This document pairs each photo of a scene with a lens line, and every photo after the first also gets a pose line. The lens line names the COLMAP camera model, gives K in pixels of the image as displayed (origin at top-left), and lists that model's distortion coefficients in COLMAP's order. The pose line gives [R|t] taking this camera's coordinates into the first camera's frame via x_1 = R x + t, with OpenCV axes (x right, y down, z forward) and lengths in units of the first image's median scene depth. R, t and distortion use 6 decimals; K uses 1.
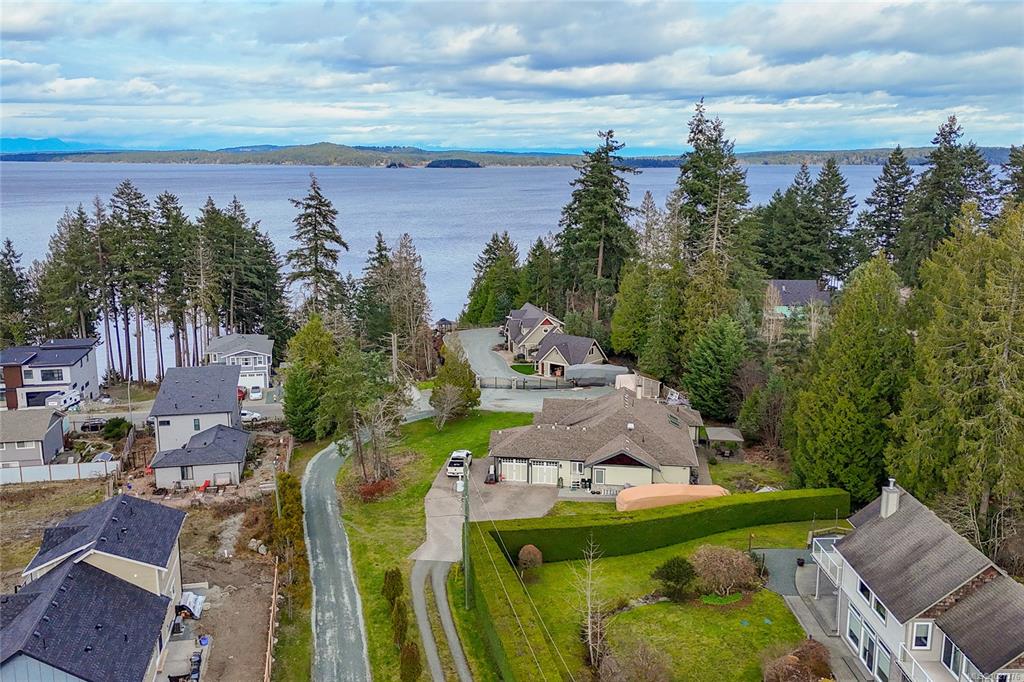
lens RADIAL K [[887.0, 0, 502.8], [0, 887.0, 342.5], [0, 0, 1]] dist [0.073144, -0.036392]
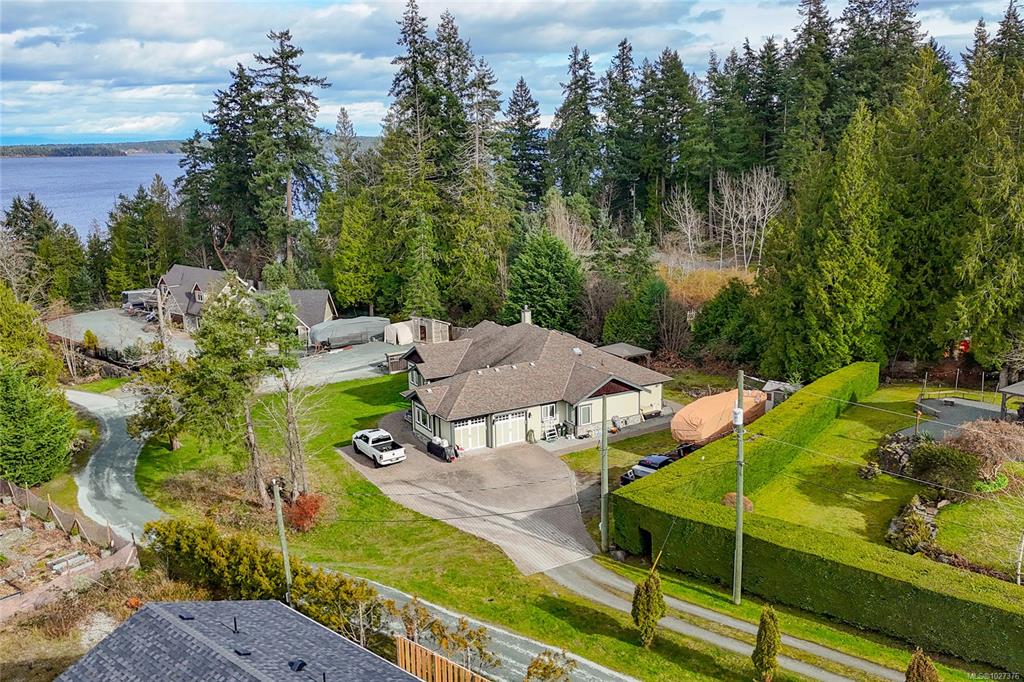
lens RADIAL K [[887.0, 0, 531.6], [0, 887.0, 351.6], [0, 0, 1]] dist [0.073144, -0.036392]
pose [[0.784480, -0.153336, 0.600898, -0.352081], [0.141564, 0.987645, 0.067211, 0.032872], [-0.603780, 0.032339, 0.796495, 0.367864]]
